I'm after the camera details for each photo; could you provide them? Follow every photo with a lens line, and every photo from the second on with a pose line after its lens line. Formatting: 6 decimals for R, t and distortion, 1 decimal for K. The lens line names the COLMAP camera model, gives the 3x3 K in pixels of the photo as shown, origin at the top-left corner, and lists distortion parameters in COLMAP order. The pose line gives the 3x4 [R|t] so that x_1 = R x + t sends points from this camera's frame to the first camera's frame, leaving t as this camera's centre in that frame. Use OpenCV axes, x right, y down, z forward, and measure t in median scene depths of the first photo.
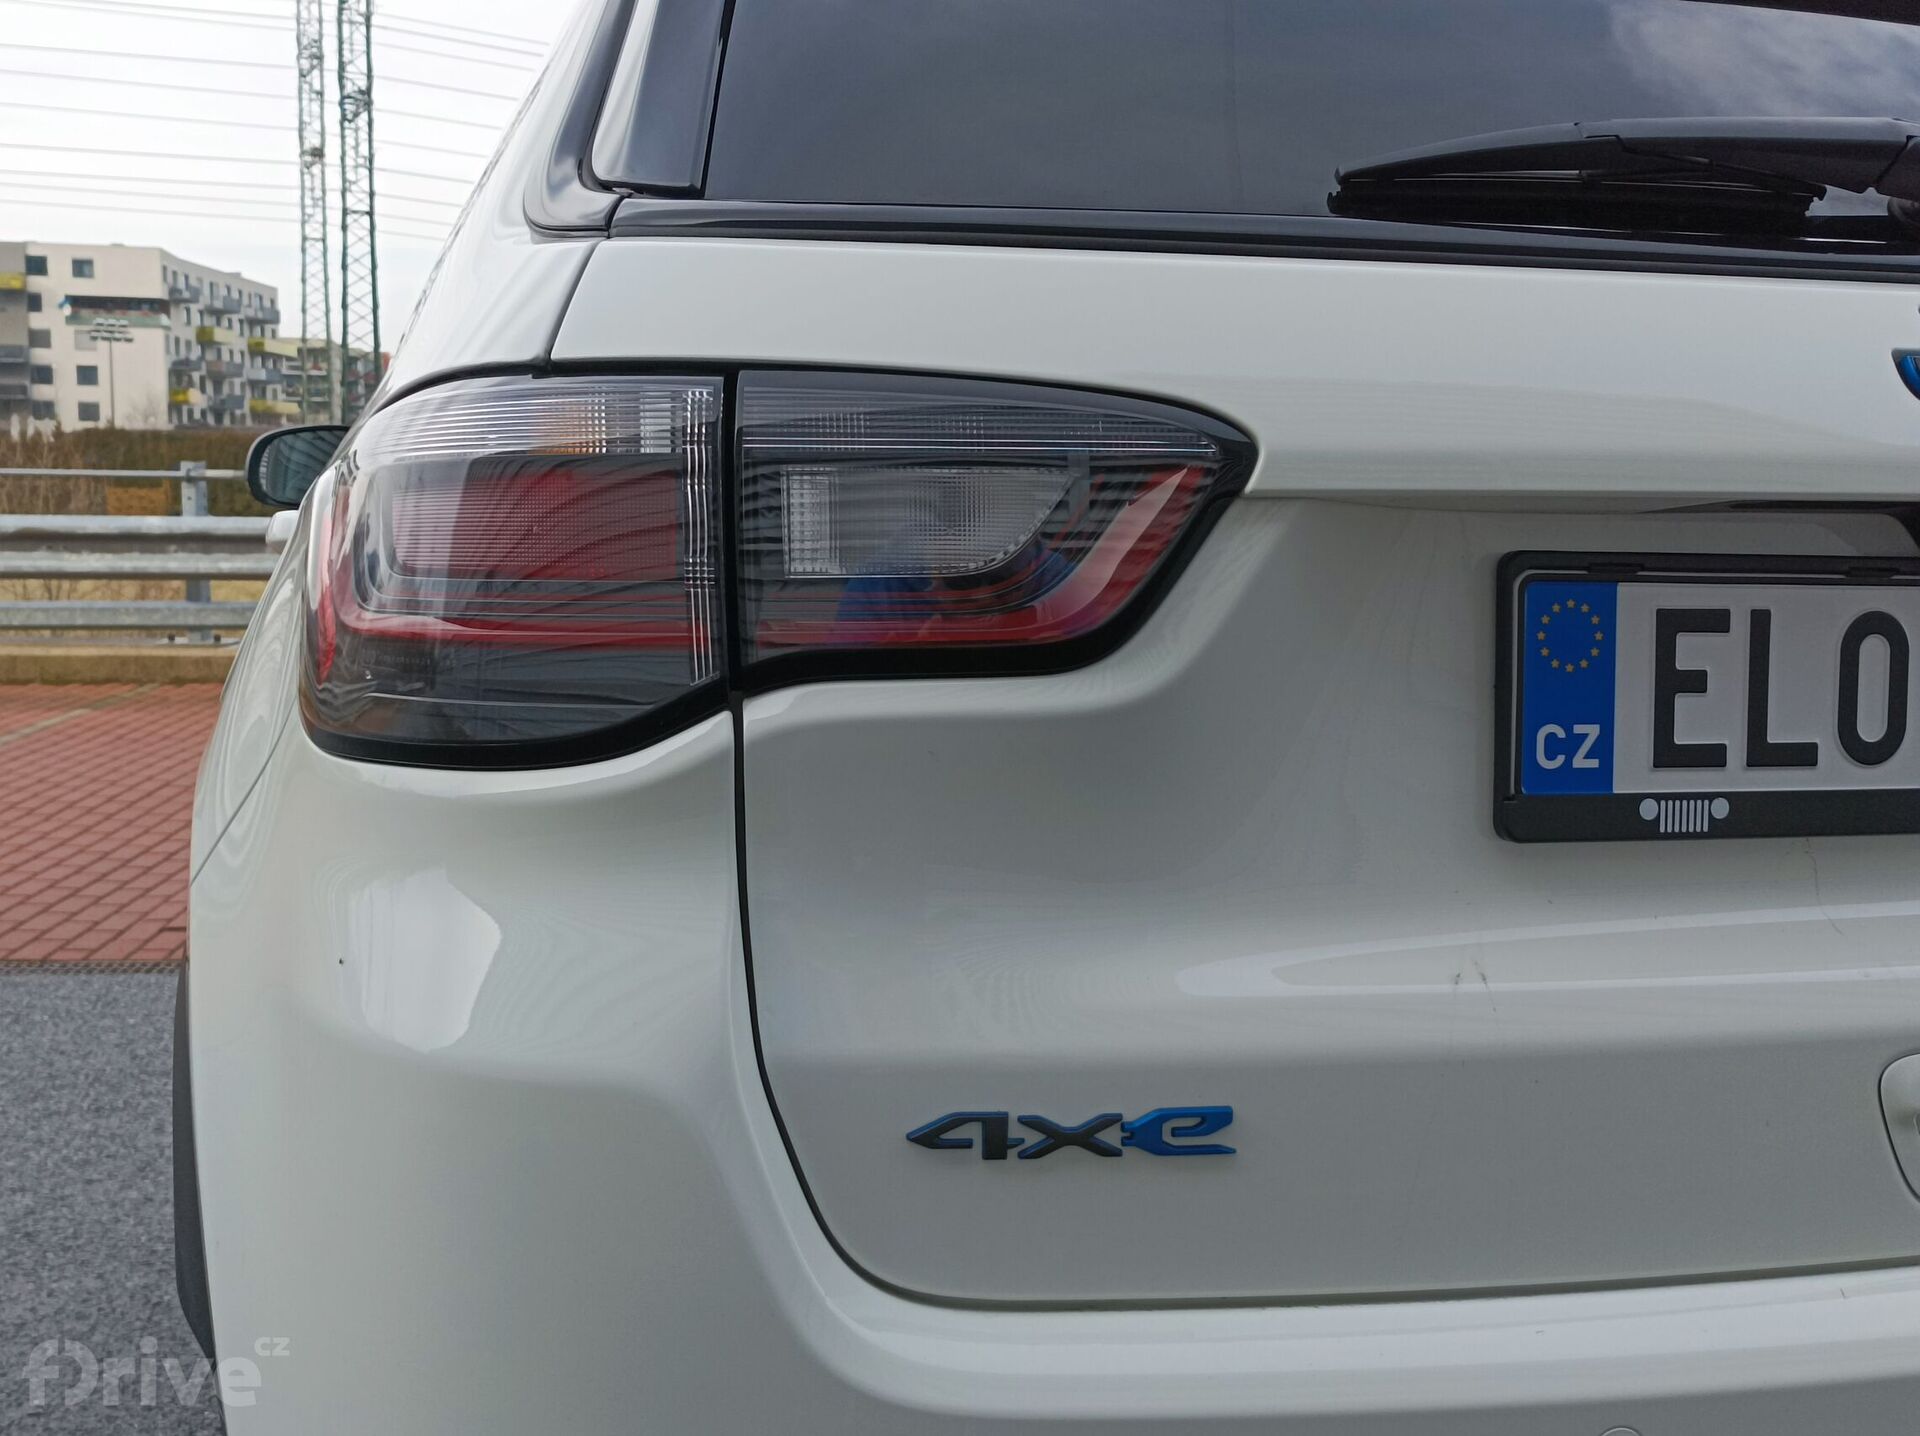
lens RADIAL K [[2208.7, 0, 960.0], [0, 2208.7, 718.0], [0, 0, 1]] dist [0.162825, -0.370949]
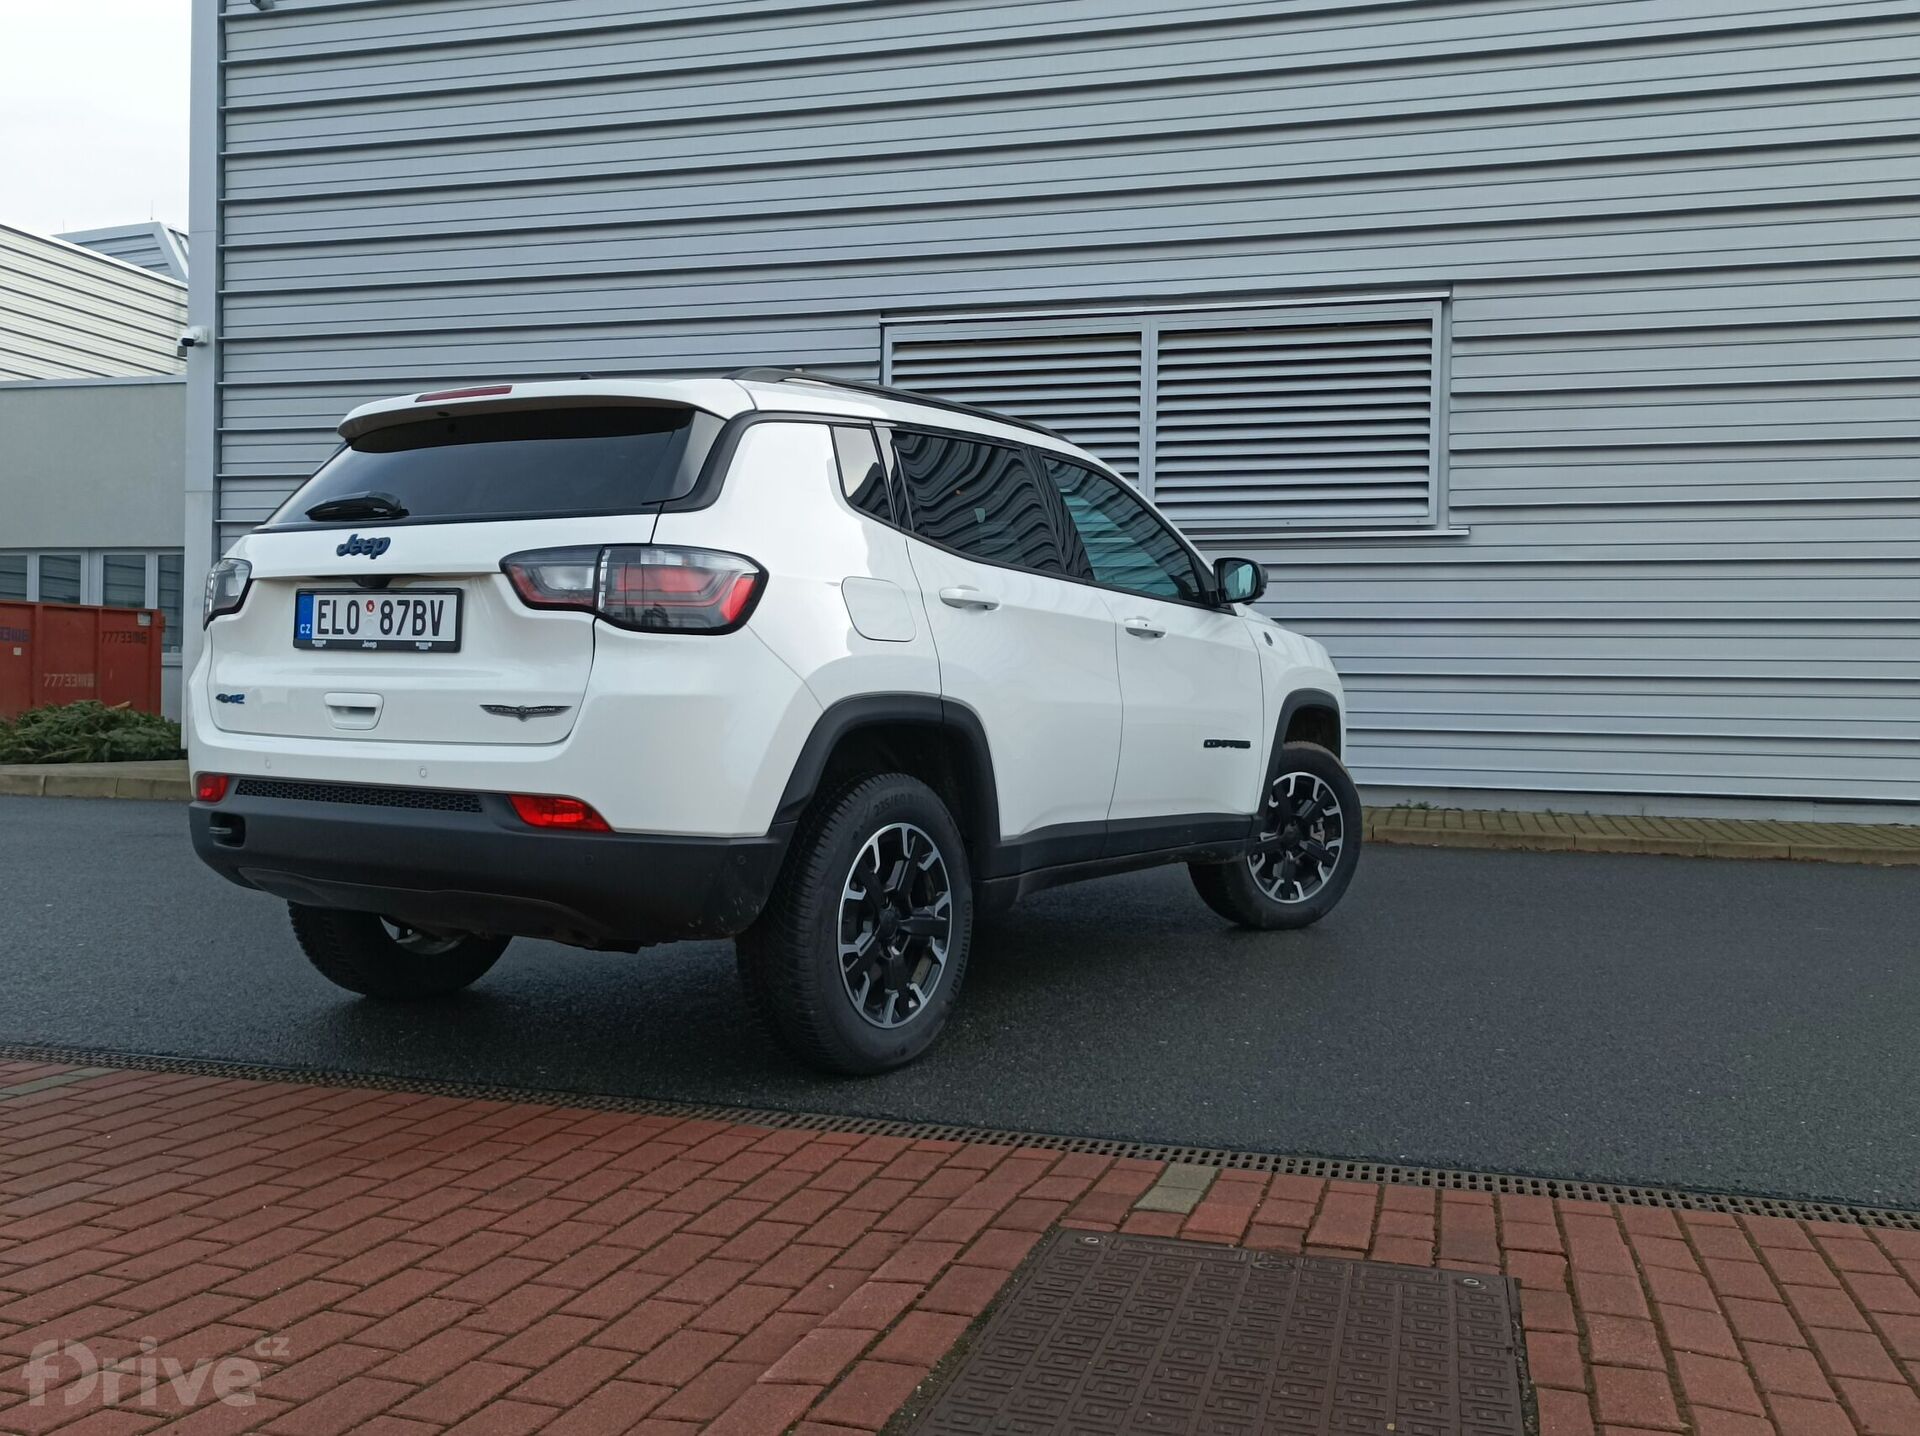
lens RADIAL K [[1786.4, 0, 960.0], [0, 1786.4, 718.0], [0, 0, 1]] dist [0.033866, -0.001934]
pose [[0.627335, 0.015911, -0.778587, 4.180478], [-0.074317, 0.996451, -0.039517, 0.252793], [0.775195, 0.082653, 0.626291, -0.321707]]
